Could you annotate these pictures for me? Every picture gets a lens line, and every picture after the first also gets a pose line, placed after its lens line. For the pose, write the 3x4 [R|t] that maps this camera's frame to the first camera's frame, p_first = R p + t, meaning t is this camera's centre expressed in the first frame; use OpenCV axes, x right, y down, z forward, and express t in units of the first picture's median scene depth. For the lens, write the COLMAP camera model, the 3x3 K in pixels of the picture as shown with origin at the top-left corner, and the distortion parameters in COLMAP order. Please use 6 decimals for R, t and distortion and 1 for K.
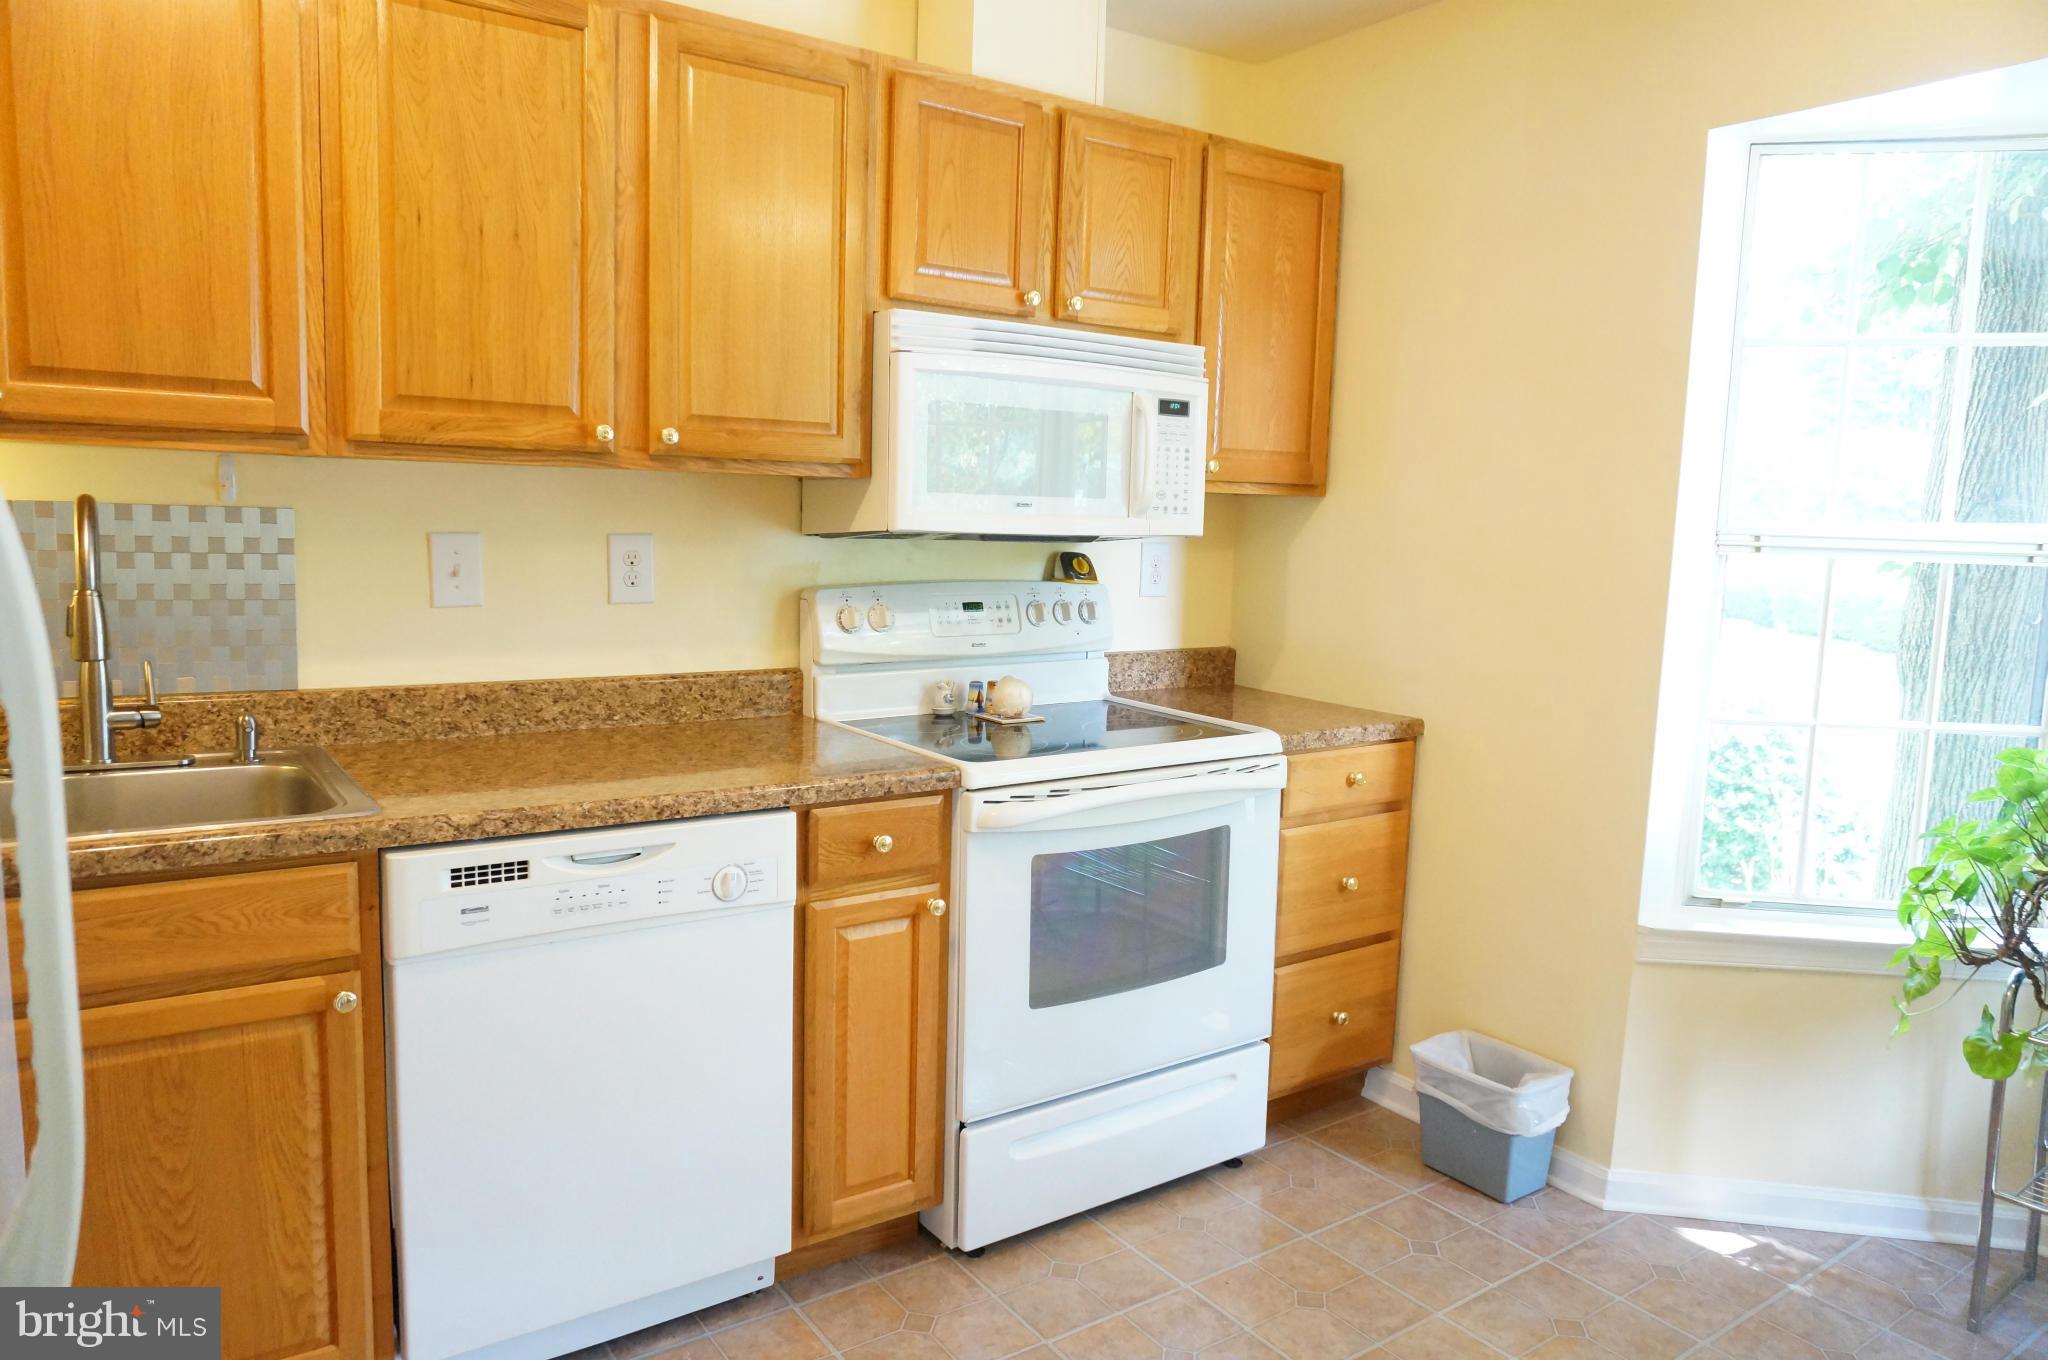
lens RADIAL K [[1361.8, 0, 1024.0], [0, 1361.8, 680.0], [0, 0, 1]] dist [-0.008234, 0.002958]
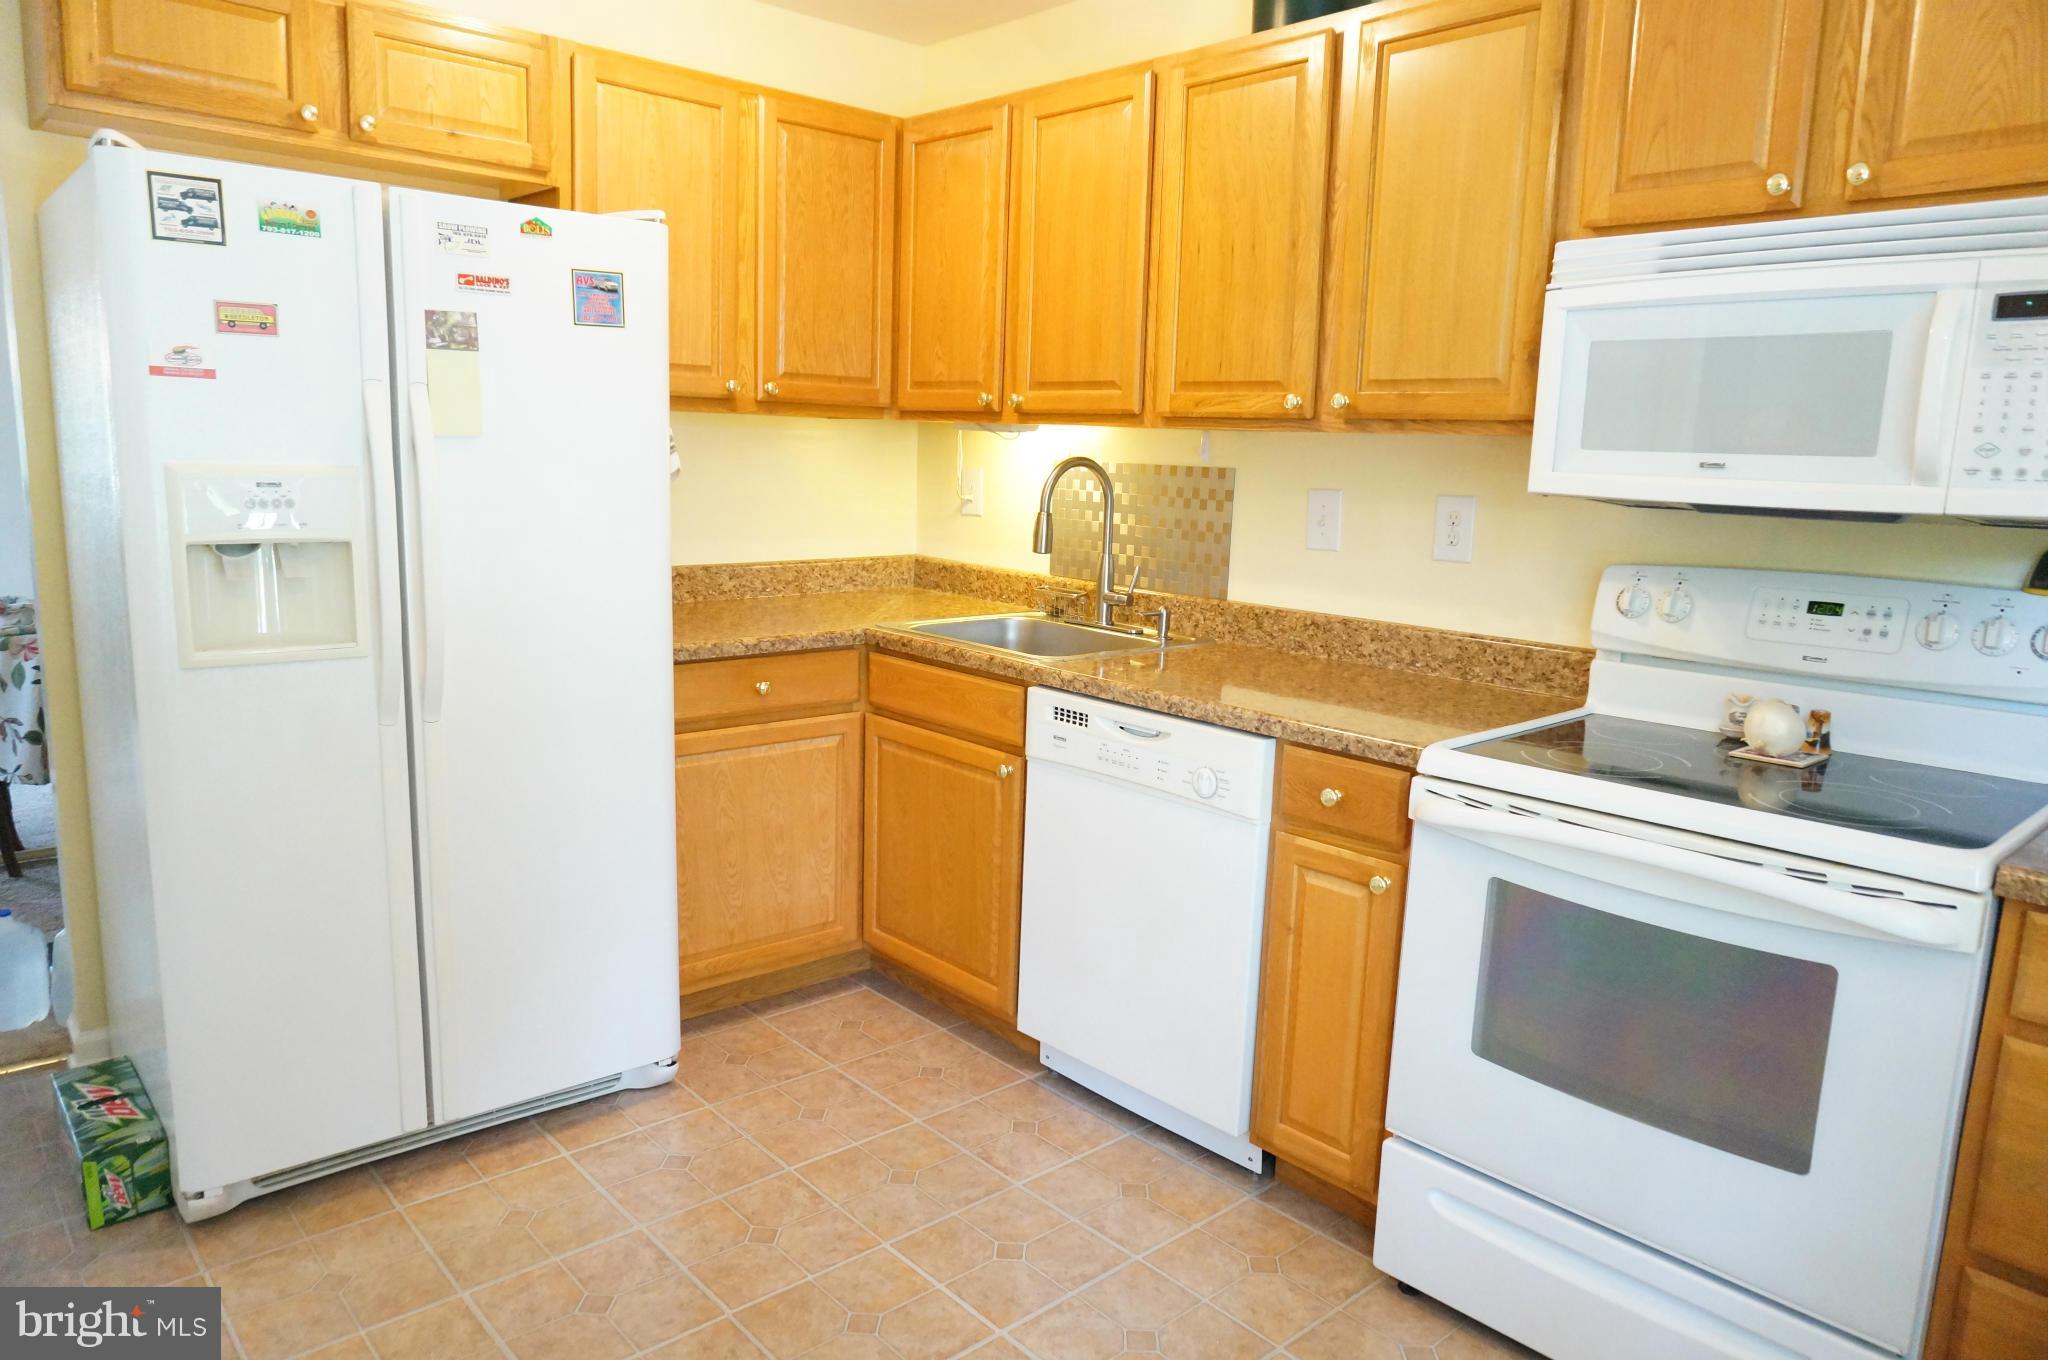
lens RADIAL K [[1361.8, 0, 1024.0], [0, 1361.8, 680.0], [0, 0, 1]] dist [-0.008234, 0.002958]
pose [[0.129050, 0.143162, -0.981250, 0.798740], [-0.151241, 0.980789, 0.123204, -0.051382], [0.980037, 0.132506, 0.148223, 0.589026]]
